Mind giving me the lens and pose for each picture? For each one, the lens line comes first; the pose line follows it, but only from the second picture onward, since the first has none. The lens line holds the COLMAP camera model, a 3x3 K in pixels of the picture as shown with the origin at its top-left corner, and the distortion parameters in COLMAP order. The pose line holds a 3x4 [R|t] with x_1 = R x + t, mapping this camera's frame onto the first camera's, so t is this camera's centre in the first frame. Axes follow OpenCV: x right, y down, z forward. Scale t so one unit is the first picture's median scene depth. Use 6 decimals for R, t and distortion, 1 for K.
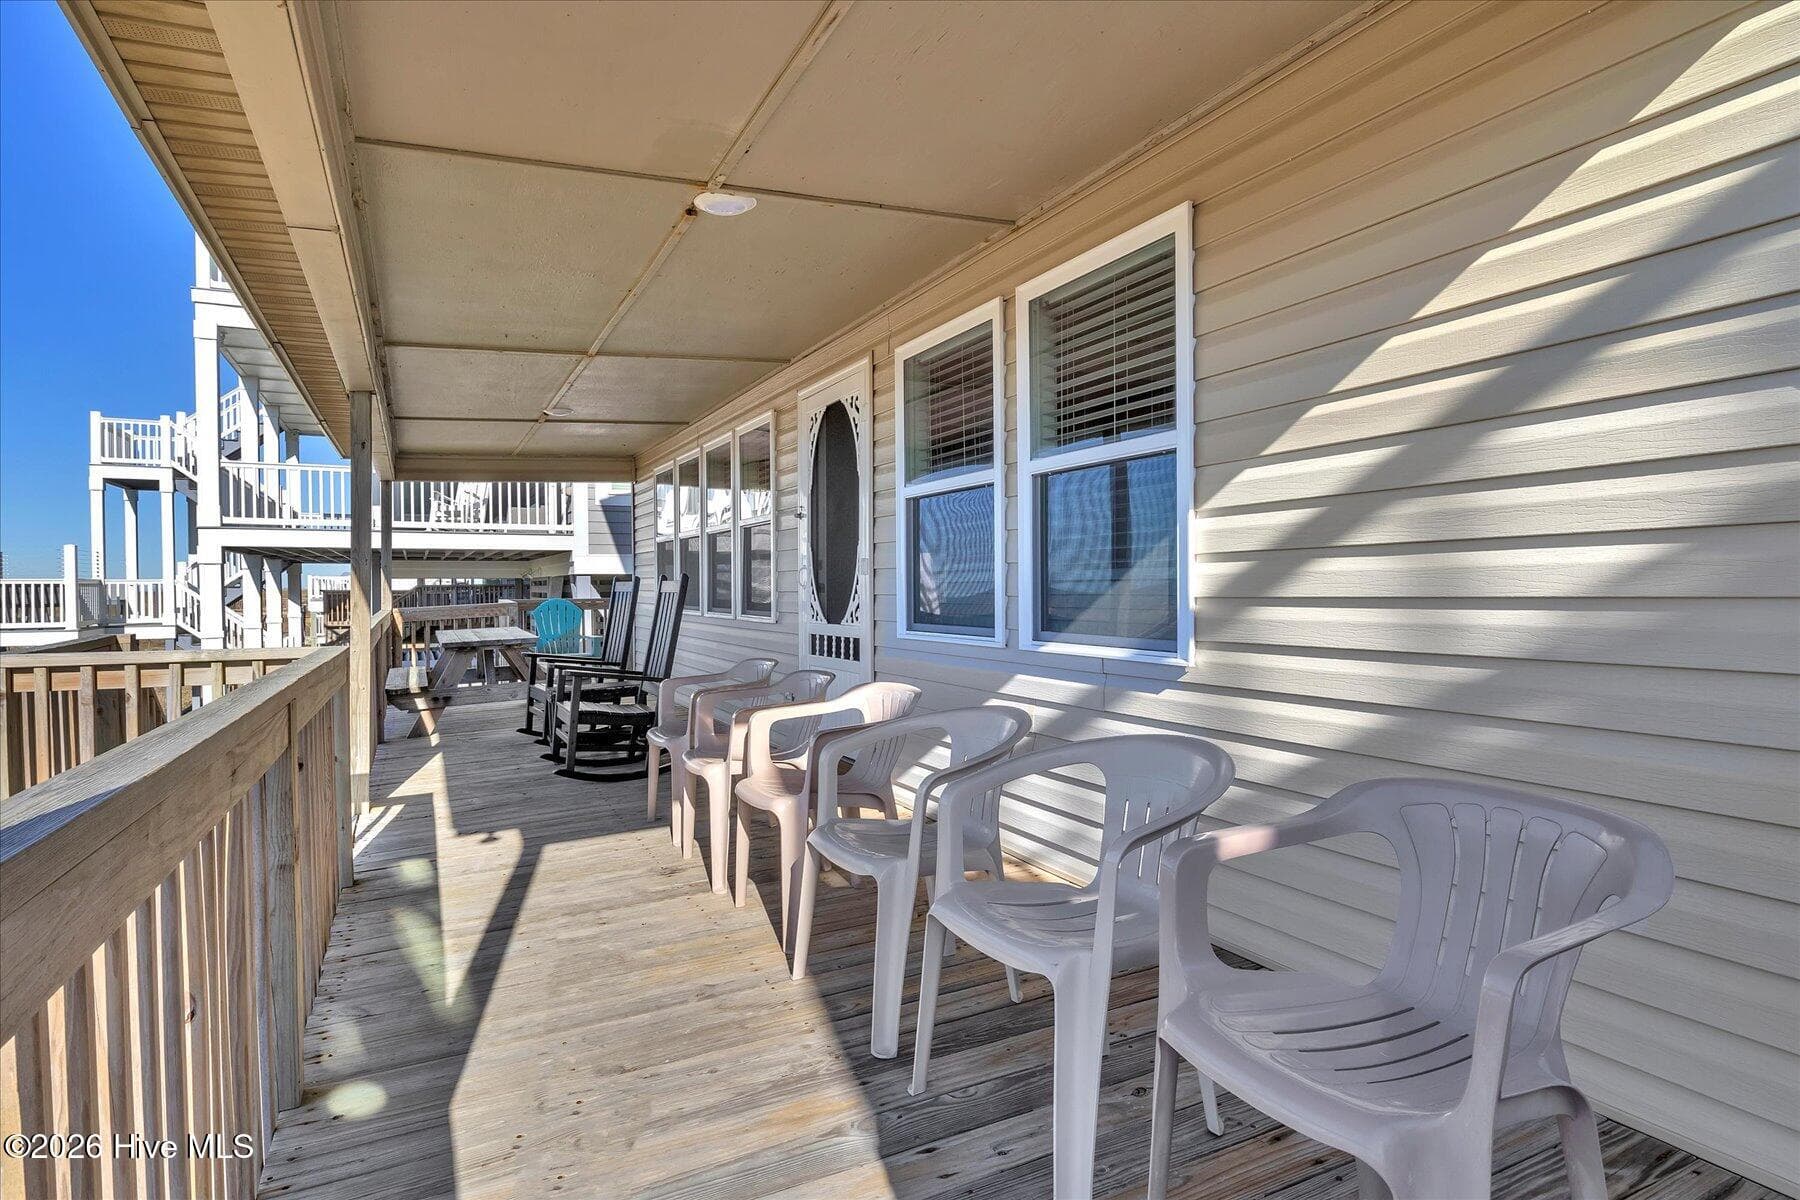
lens RADIAL K [[964.2, 0, 896.7], [0, 964.2, 609.8], [0, 0, 1]] dist [0.000133, -0.000154]
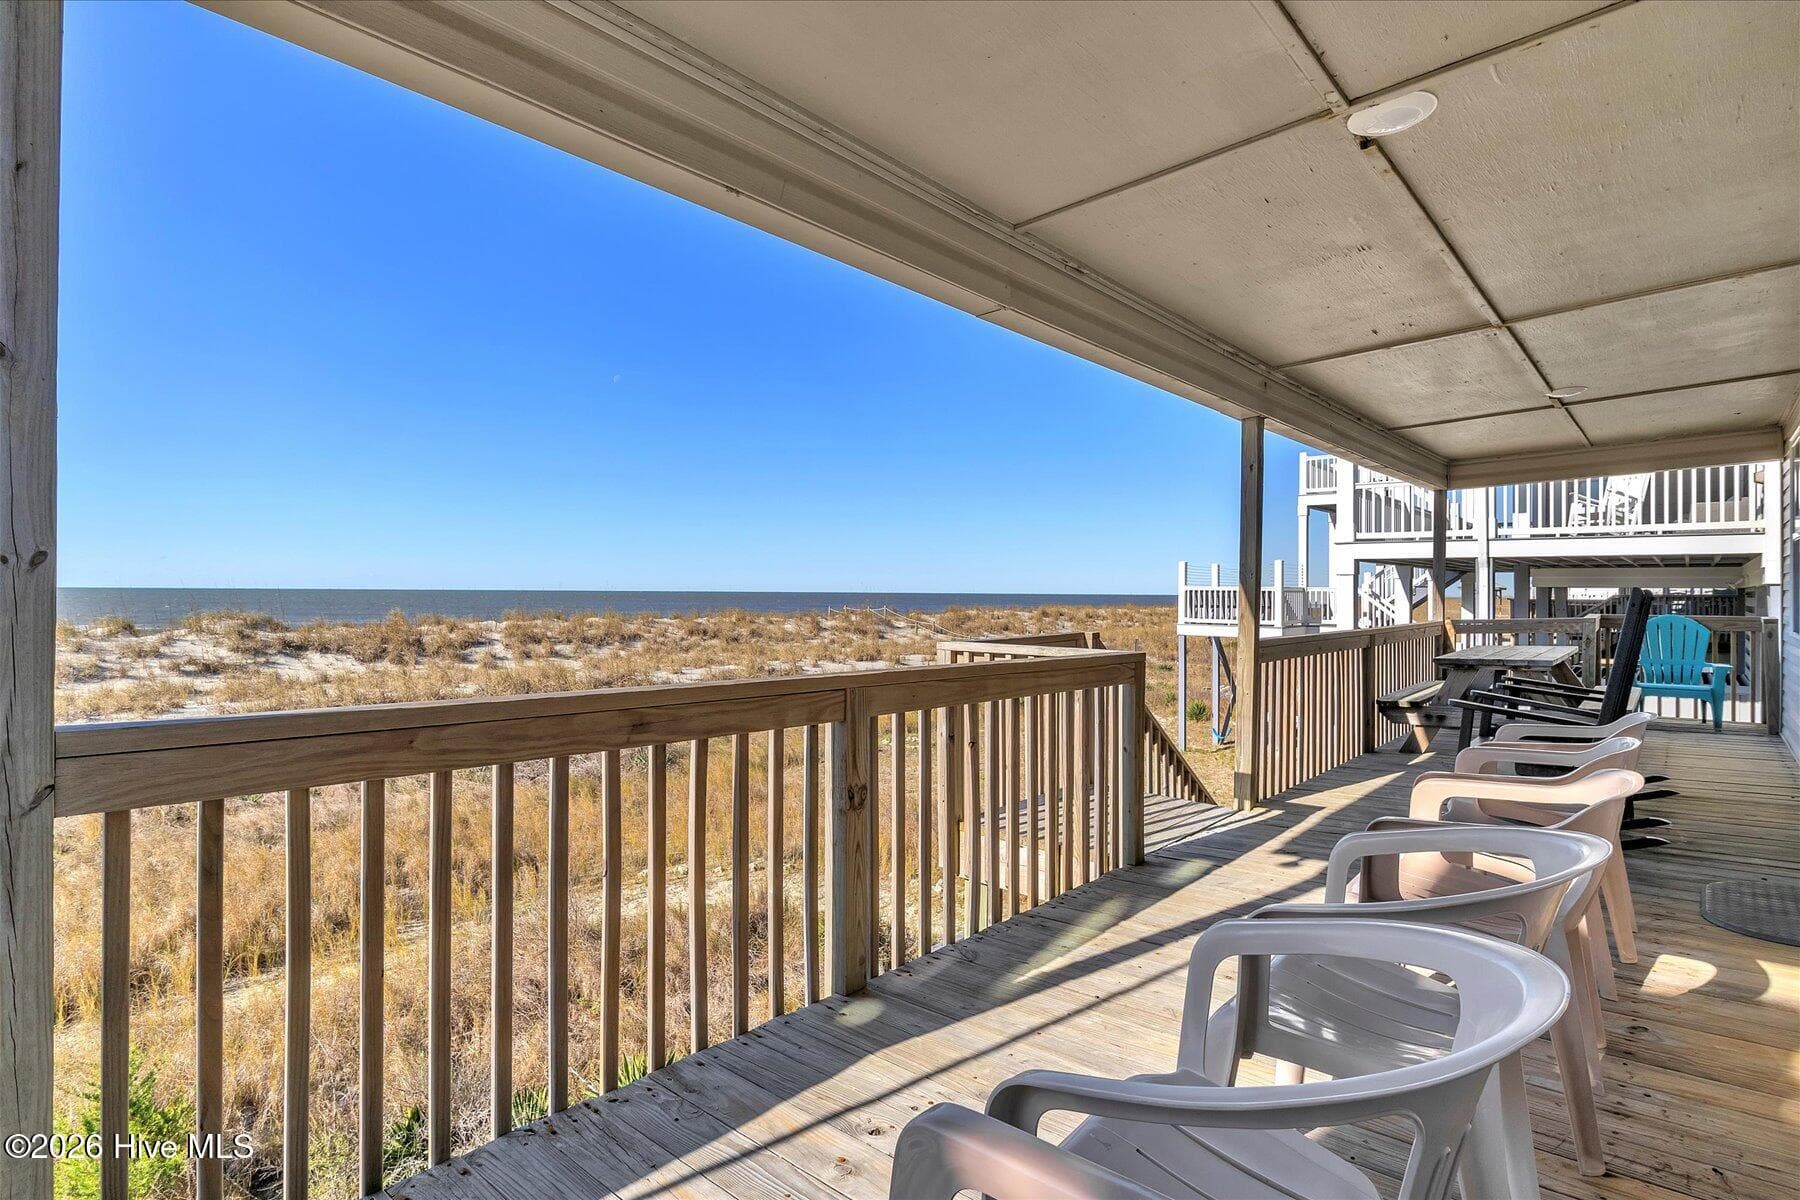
lens RADIAL K [[925.7, 0, 903.8], [0, 925.7, 588.0], [0, 0, 1]] dist [-0.004881, -0.001672]
pose [[0.385924, 0.005364, -0.922515, 0.094940], [-0.033309, 0.999412, -0.008123, -0.005527], [0.921929, 0.033863, 0.385876, 0.094912]]
